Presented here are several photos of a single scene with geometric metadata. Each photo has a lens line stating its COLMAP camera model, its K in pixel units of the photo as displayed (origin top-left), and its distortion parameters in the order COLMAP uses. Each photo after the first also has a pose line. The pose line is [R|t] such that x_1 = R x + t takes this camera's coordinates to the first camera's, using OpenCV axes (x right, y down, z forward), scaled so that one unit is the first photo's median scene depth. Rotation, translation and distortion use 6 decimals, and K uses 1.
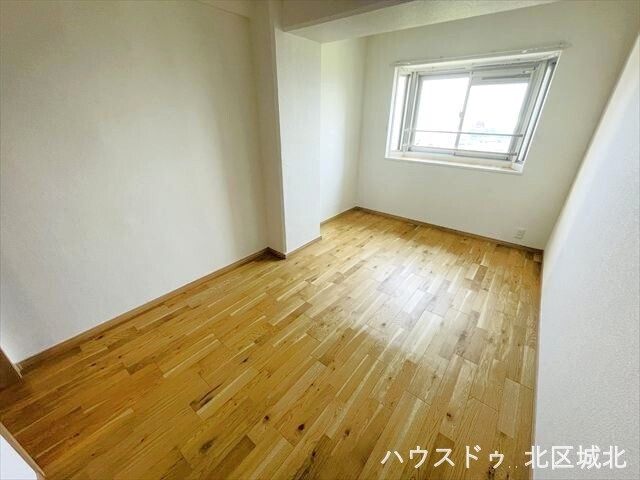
lens RADIAL K [[258.7, 0, 320.5], [0, 258.7, 239.0], [0, 0, 1]] dist [0.000071, -0.000124]
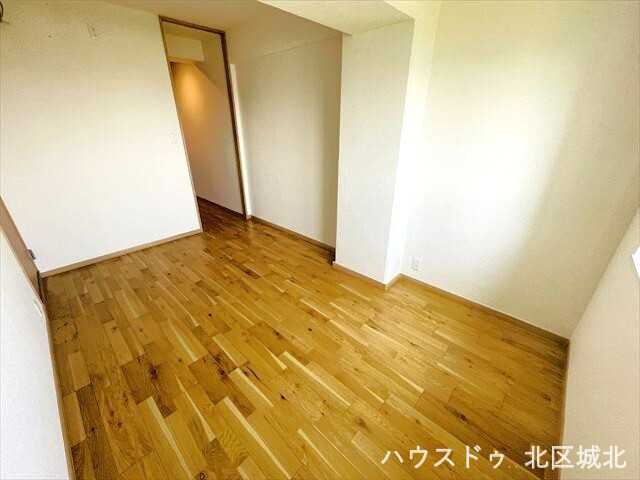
lens RADIAL K [[258.7, 0, 321.2], [0, 258.7, 239.5], [0, 0, 1]] dist [0.000071, -0.000124]
pose [[-0.070324, 0.406396, -0.910987, 0.985780], [-0.433497, 0.810053, 0.394834, -0.511957], [0.898407, 0.422677, 0.119205, 1.063090]]
